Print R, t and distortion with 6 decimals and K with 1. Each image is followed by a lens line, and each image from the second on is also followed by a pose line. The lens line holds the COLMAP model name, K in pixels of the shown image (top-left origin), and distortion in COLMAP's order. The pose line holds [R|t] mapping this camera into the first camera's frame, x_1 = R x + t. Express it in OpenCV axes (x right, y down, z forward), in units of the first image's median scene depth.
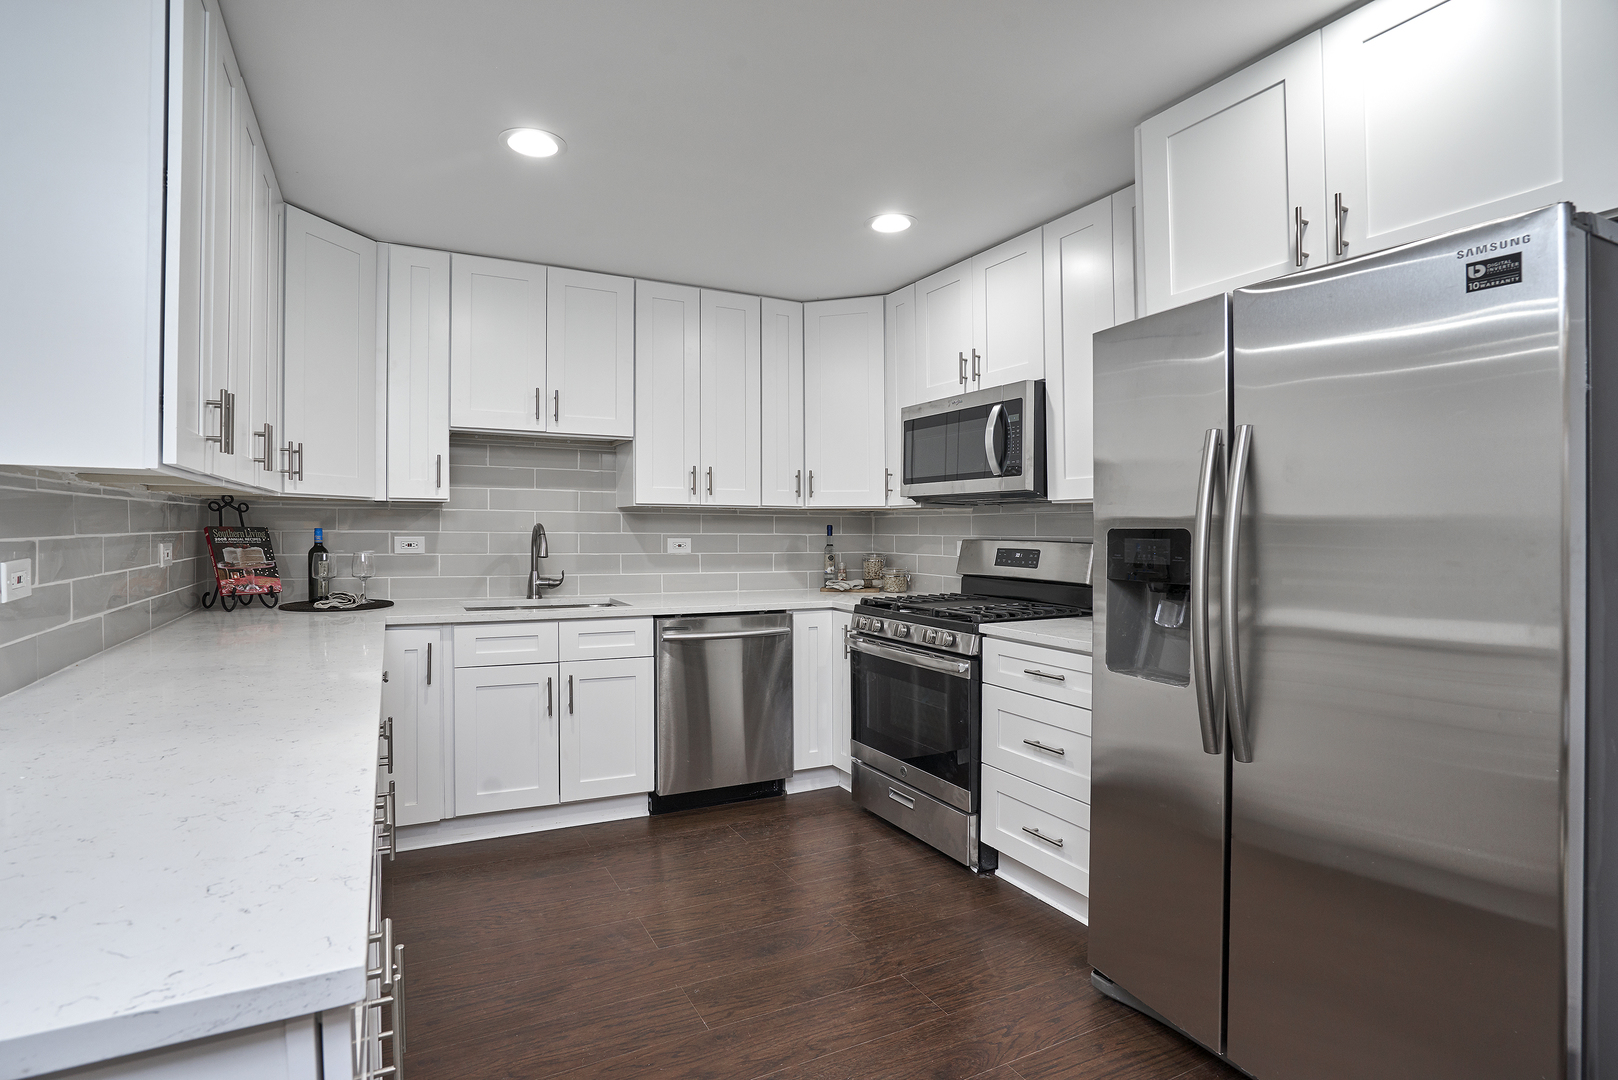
lens RADIAL K [[721.9, 0, 810.7], [0, 721.9, 524.3], [0, 0, 1]] dist [-0.030741, 0.000092]
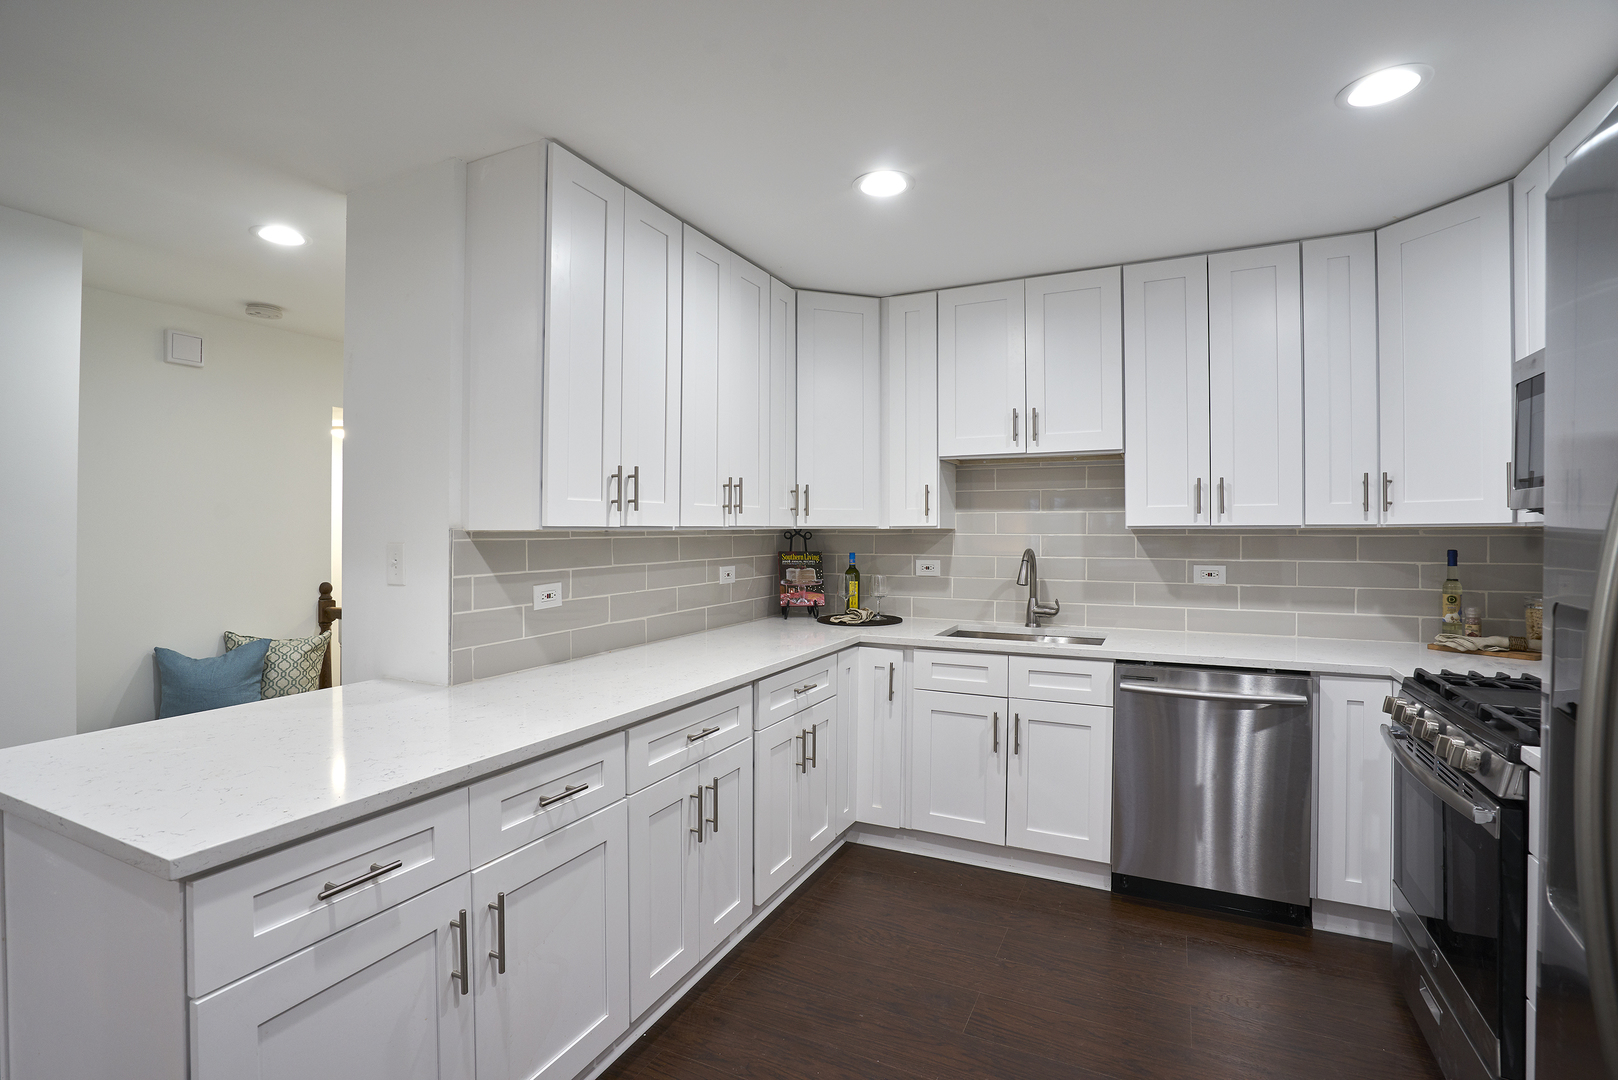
lens RADIAL K [[758.6, 0, 807.5], [0, 758.6, 534.7], [0, 0, 1]] dist [-0.038854, 0.000236]
pose [[0.624235, -0.008761, -0.781187, 0.236282], [0.008925, 0.999952, -0.004082, -0.019430], [0.781186, -0.004424, 0.624283, 0.152247]]
